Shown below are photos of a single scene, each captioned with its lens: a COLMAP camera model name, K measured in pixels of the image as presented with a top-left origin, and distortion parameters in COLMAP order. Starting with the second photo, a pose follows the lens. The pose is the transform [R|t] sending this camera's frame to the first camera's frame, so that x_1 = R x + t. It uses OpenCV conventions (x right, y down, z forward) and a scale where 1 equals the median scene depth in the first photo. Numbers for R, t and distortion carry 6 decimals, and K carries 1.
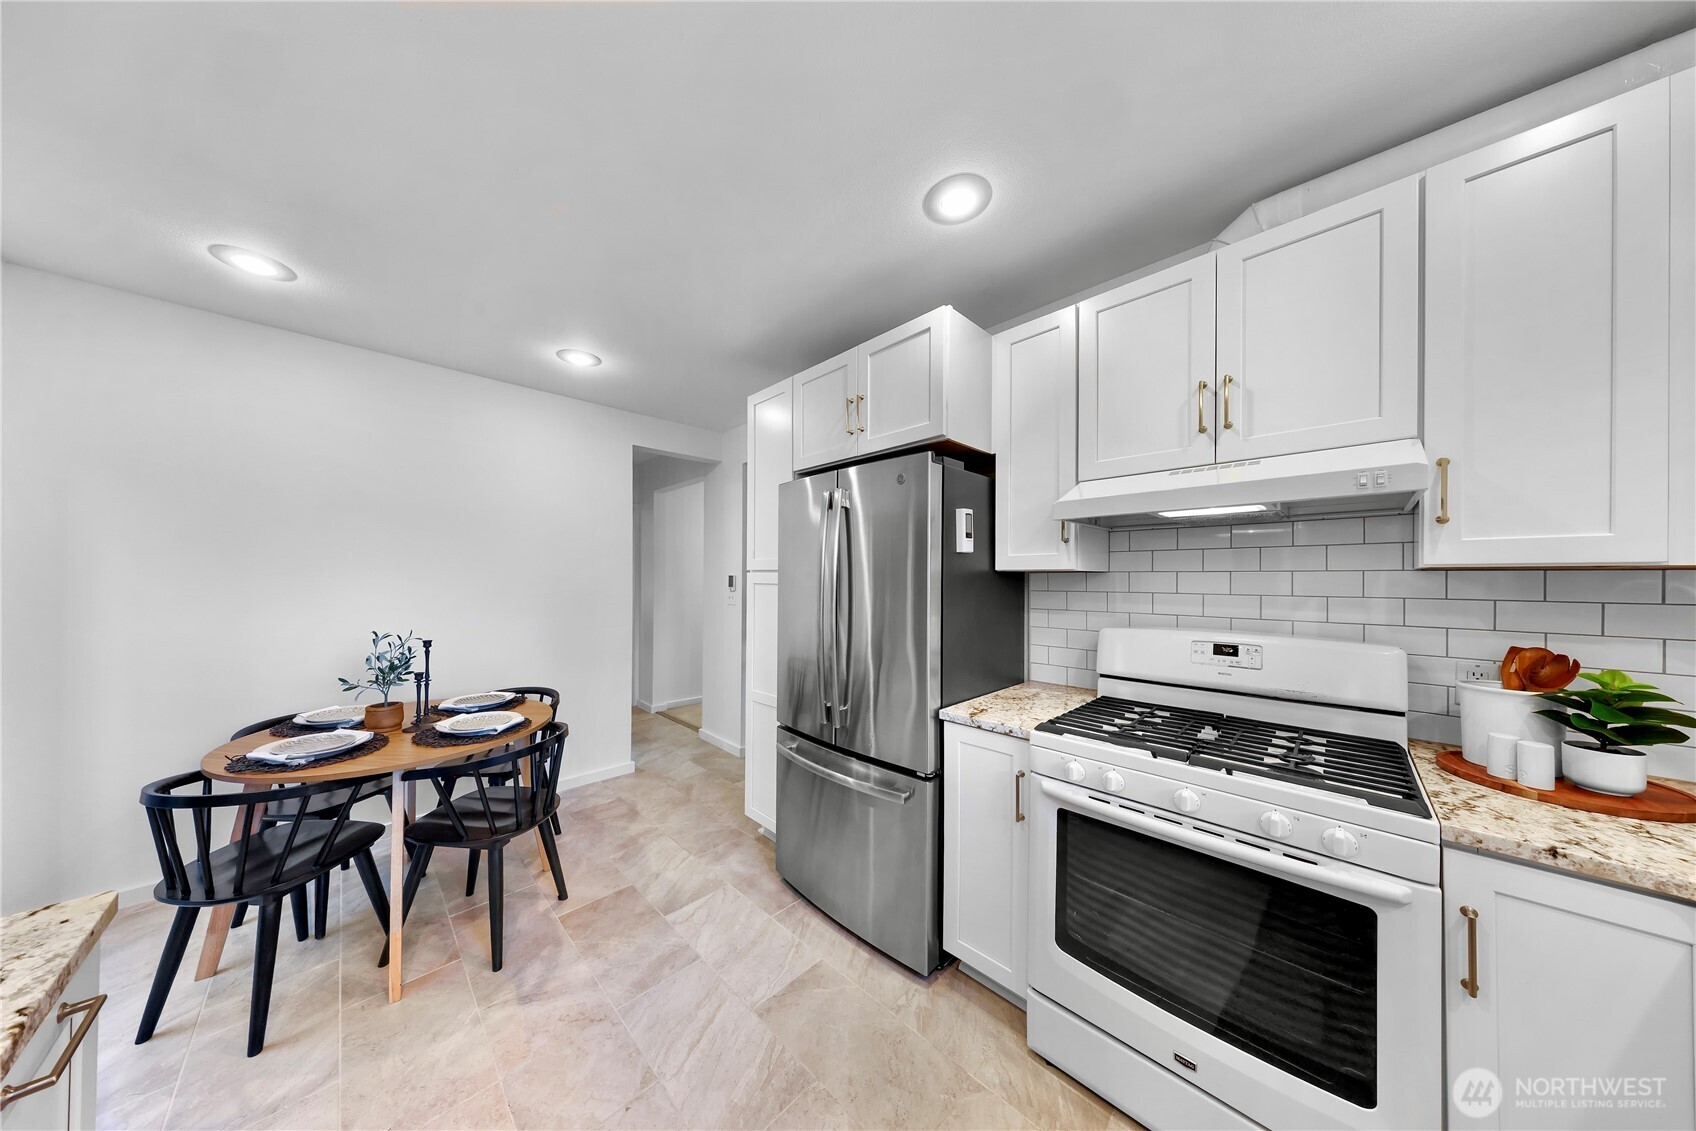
lens RADIAL K [[495.1, 0, 839.4], [0, 495.1, 576.3], [0, 0, 1]] dist [0.002157, 0.000117]
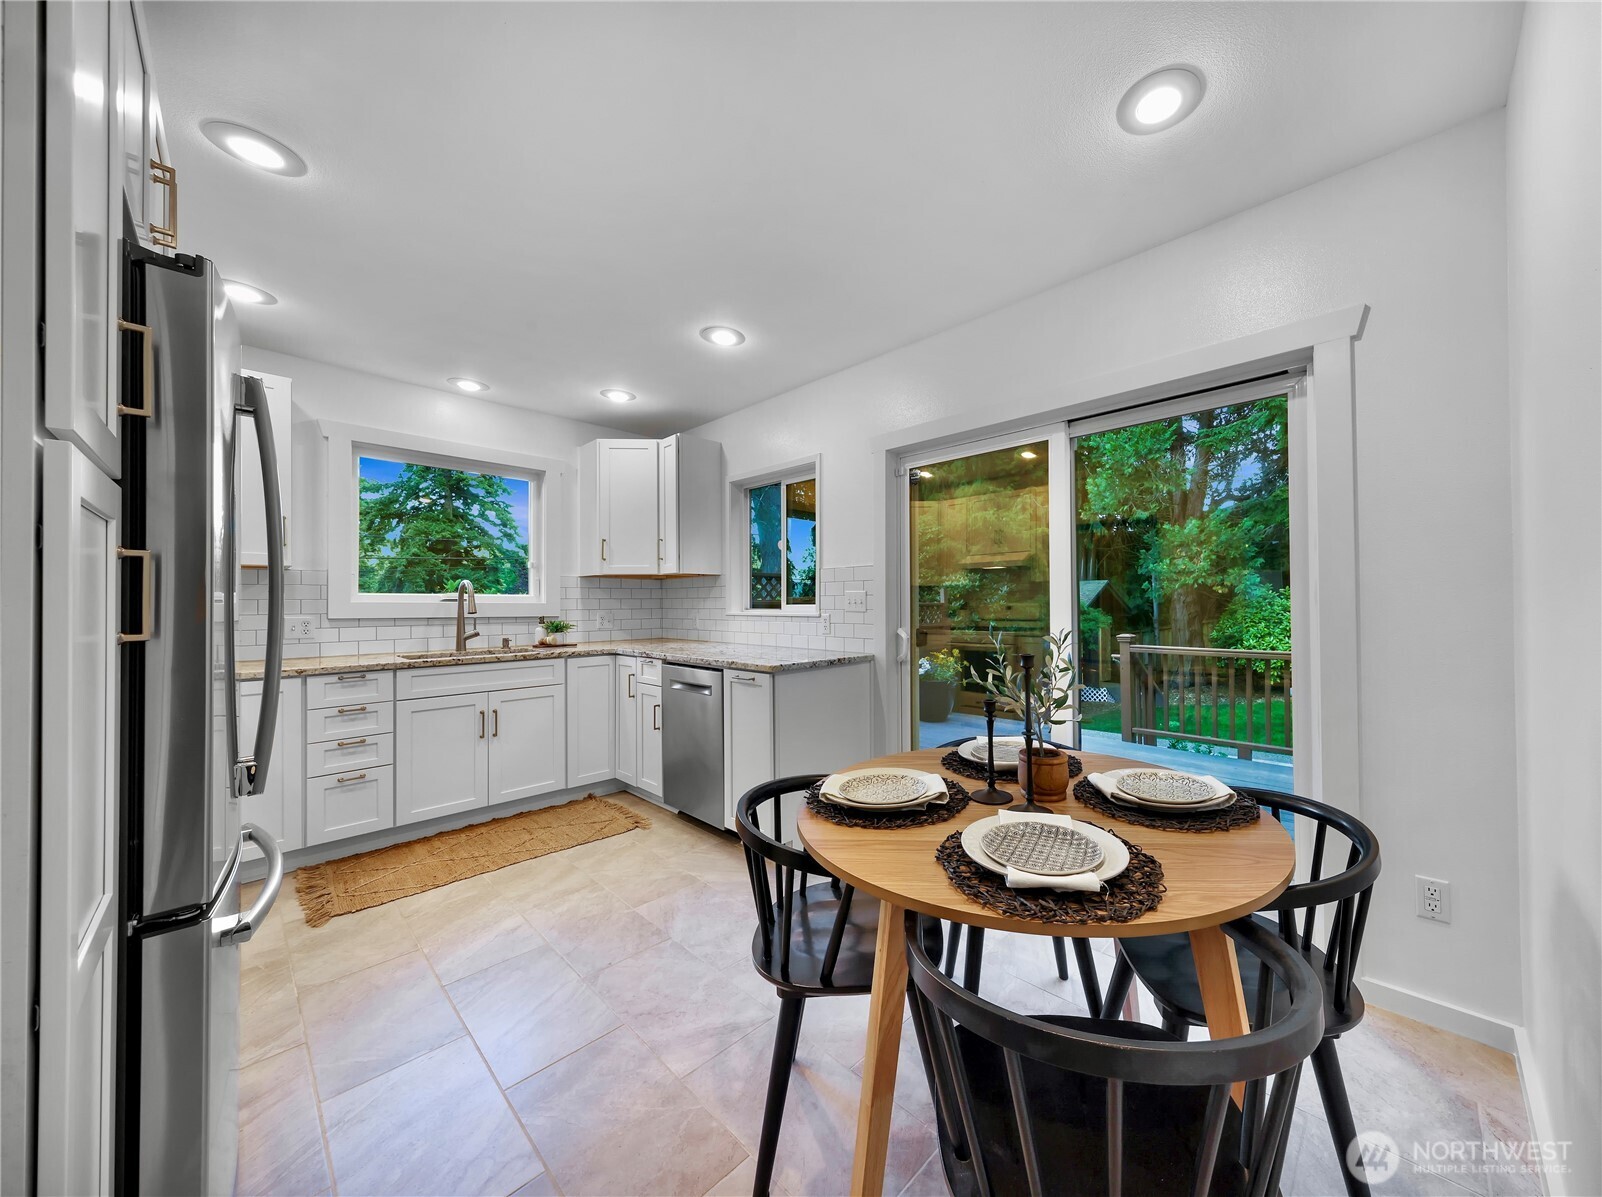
lens RADIAL K [[585.3, 0, 883.4], [0, 585.3, 595.9], [0, 0, 1]] dist [0.001654, 0.000106]
pose [[-0.998406, -0.002073, -0.056393, -0.803505], [-0.001255, 0.999893, -0.014548, 0.094097], [0.056417, -0.014454, -0.998303, 1.972493]]
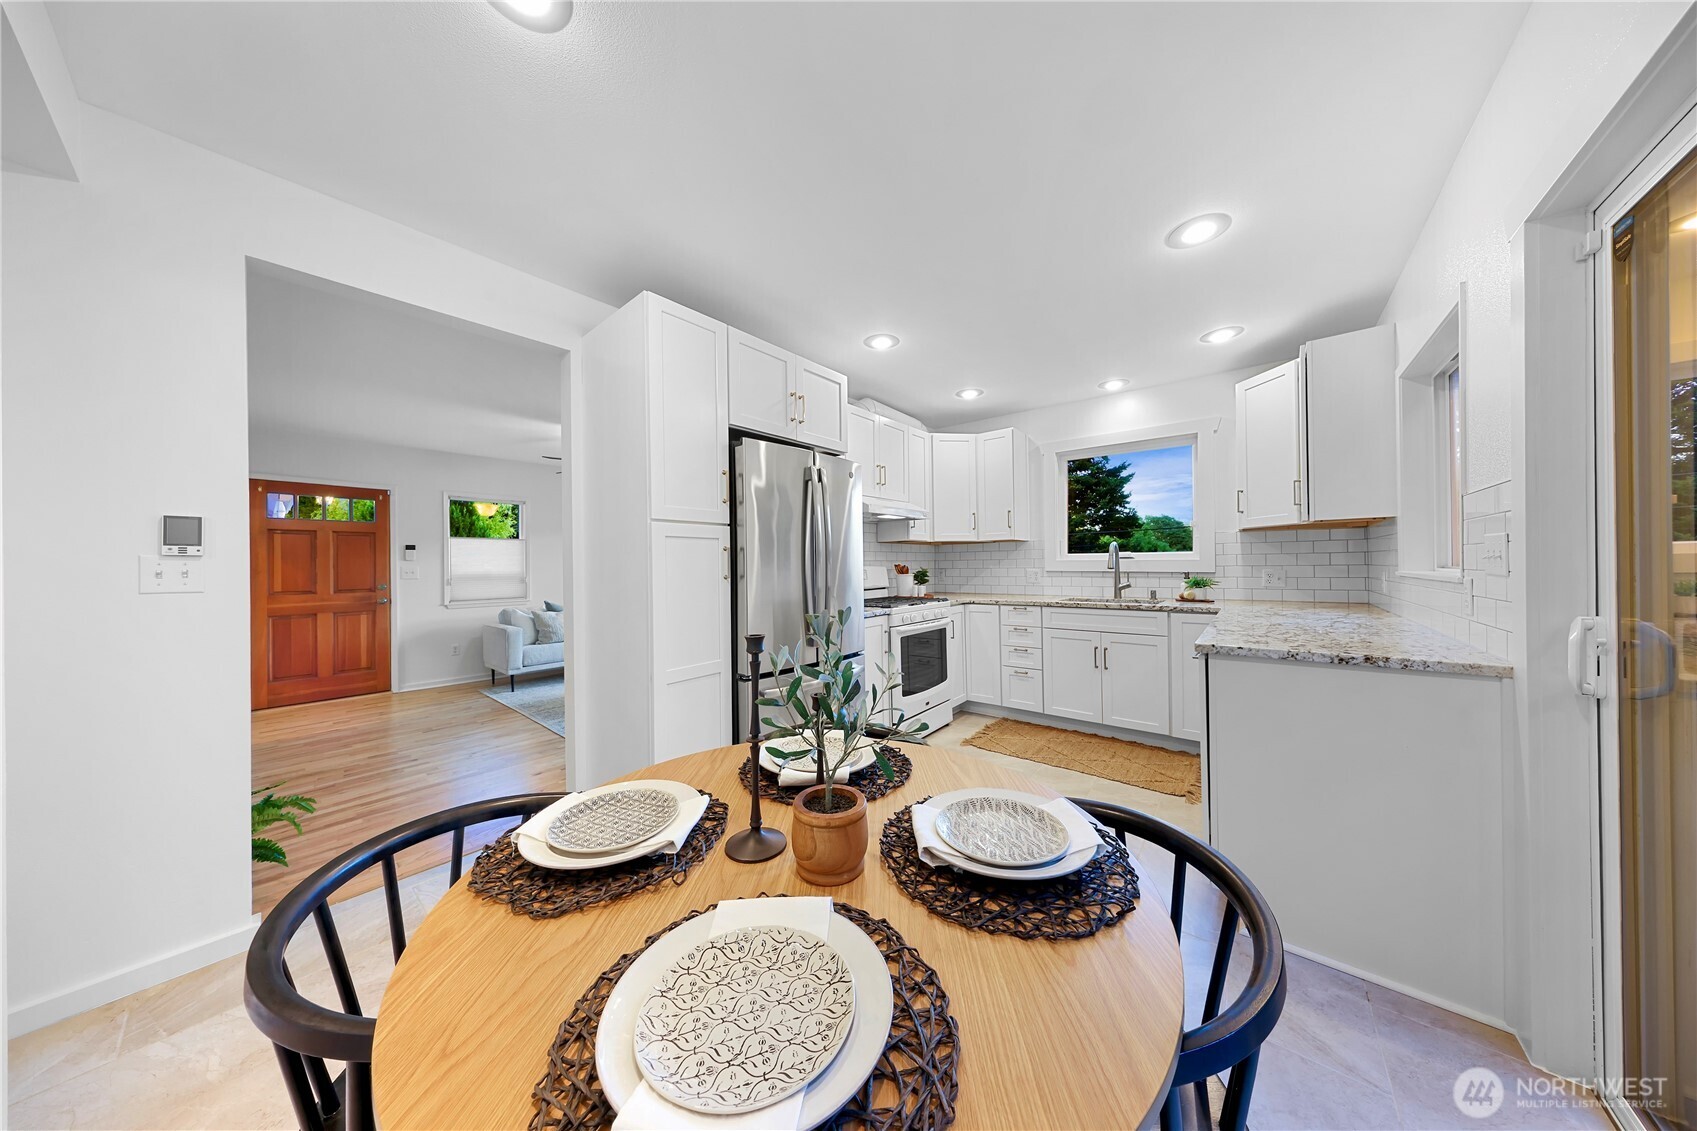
lens RADIAL K [[495.4, 0, 852.7], [0, 495.4, 562.2], [0, 0, 1]] dist [0.002157, 0.000117]
pose [[-0.095808, -0.000414, 0.995400, -1.521164], [0.008588, 0.999962, 0.001242, 0.086761], [-0.995363, 0.008667, -0.095801, 1.184580]]
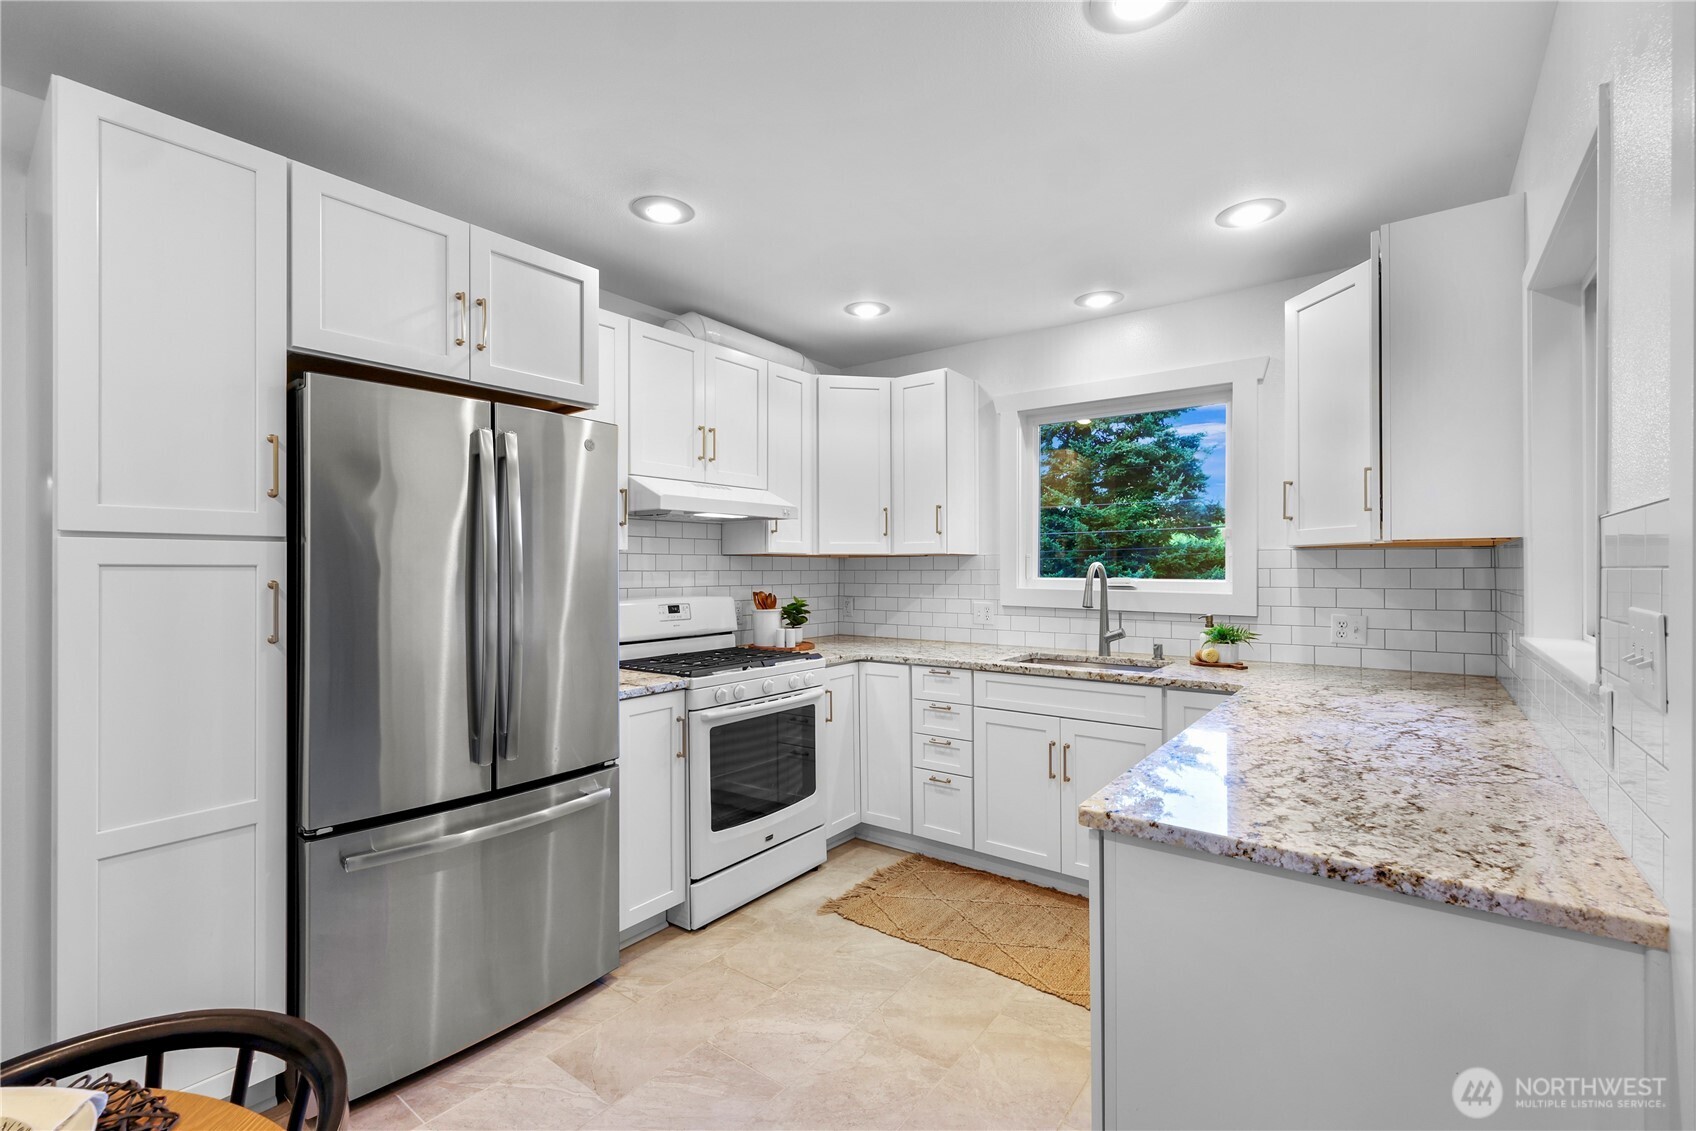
lens RADIAL K [[729.8, 0, 850.8], [0, 729.8, 564.5], [0, 0, 1]] dist [0.008049, 0.000183]
pose [[-0.133769, -0.000915, 0.991012, -1.283860], [-0.002741, 0.999996, 0.000553, 0.016812], [-0.991009, -0.002642, -0.133771, 0.729807]]
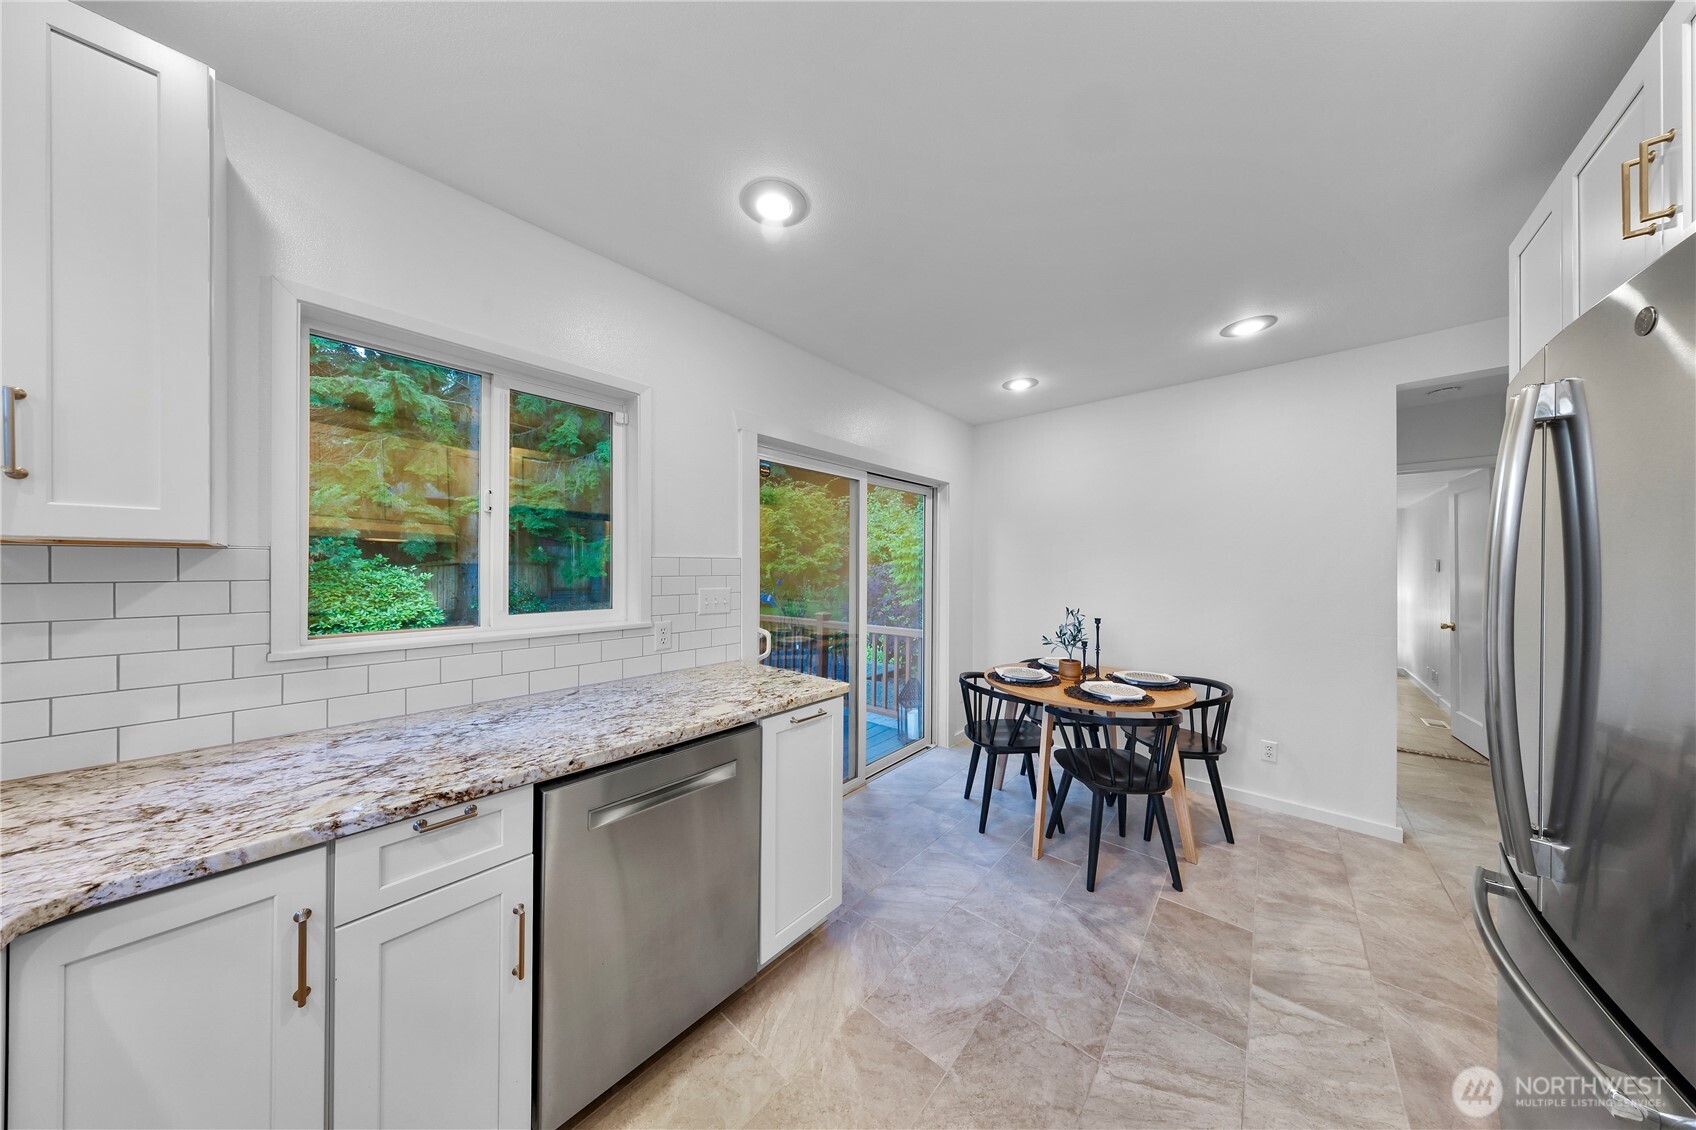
lens RADIAL K [[495.1, 0, 851.8], [0, 495.1, 571.1], [0, 0, 1]] dist [0.002157, 0.000117]
pose [[0.069944, 0.002803, -0.997547, 0.495630], [0.001797, 0.999994, 0.002936, 0.002151], [0.997549, -0.001998, 0.069939, 0.339854]]
